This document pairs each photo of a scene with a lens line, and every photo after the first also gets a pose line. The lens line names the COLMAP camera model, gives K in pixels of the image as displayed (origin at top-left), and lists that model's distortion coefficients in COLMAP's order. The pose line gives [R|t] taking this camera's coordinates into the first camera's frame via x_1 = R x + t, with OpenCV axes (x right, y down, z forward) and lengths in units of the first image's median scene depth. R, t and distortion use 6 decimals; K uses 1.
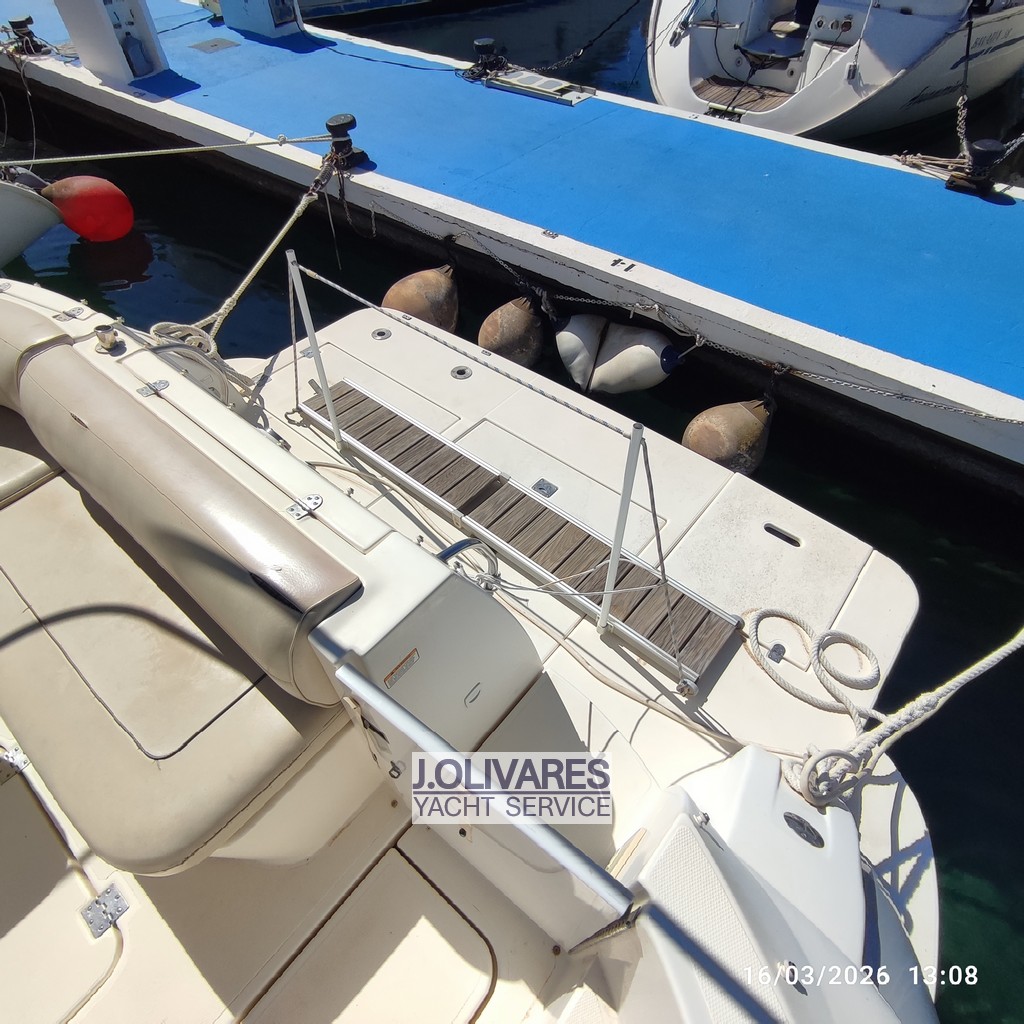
lens RADIAL K [[616.9, 0, 506.5], [0, 616.9, 507.3], [0, 0, 1]] dist [-0.055028, 0.042506]
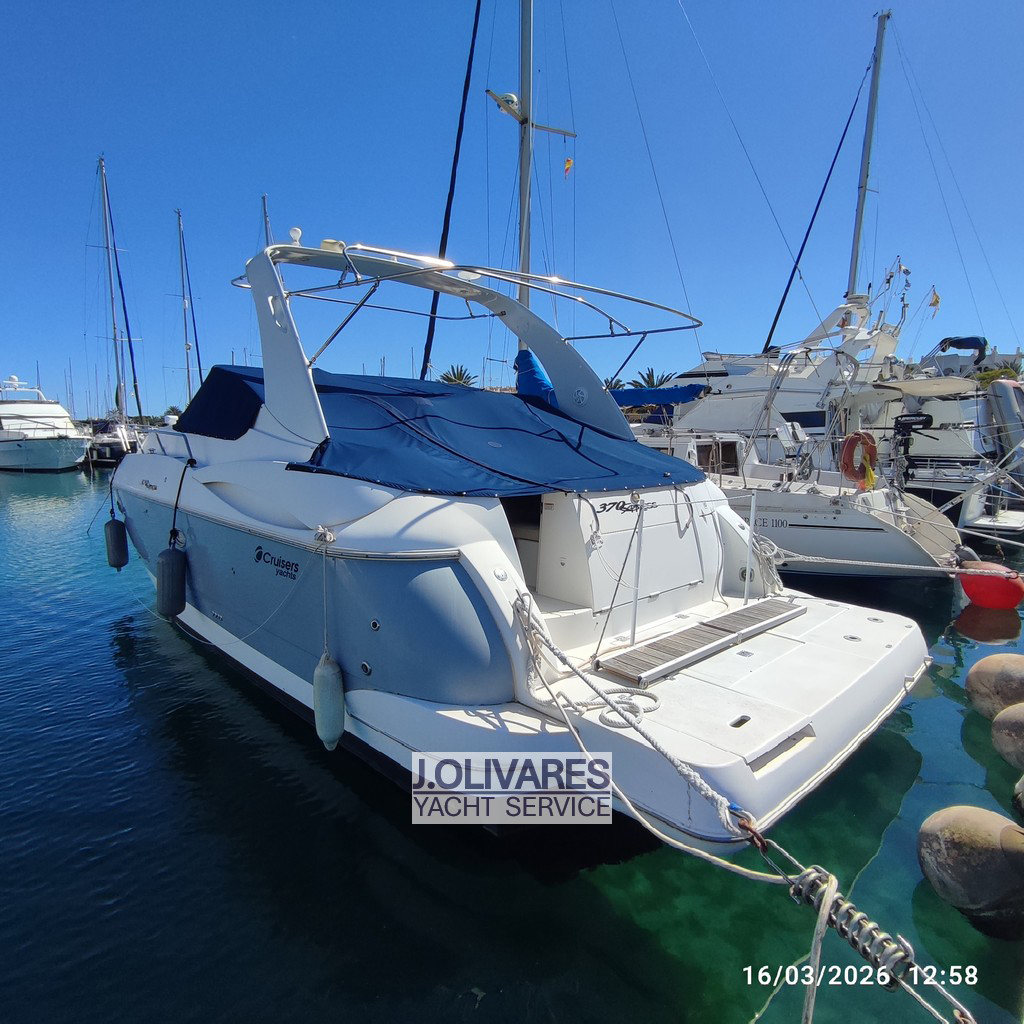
lens RADIAL K [[616.9, 0, 506.5], [0, 616.9, 507.3], [0, 0, 1]] dist [-0.055028, 0.042506]
pose [[-0.113539, 0.123418, -0.985838, 2.114853], [-0.756489, 0.632508, 0.166309, -0.089508], [0.644076, 0.764658, 0.021550, 0.486387]]
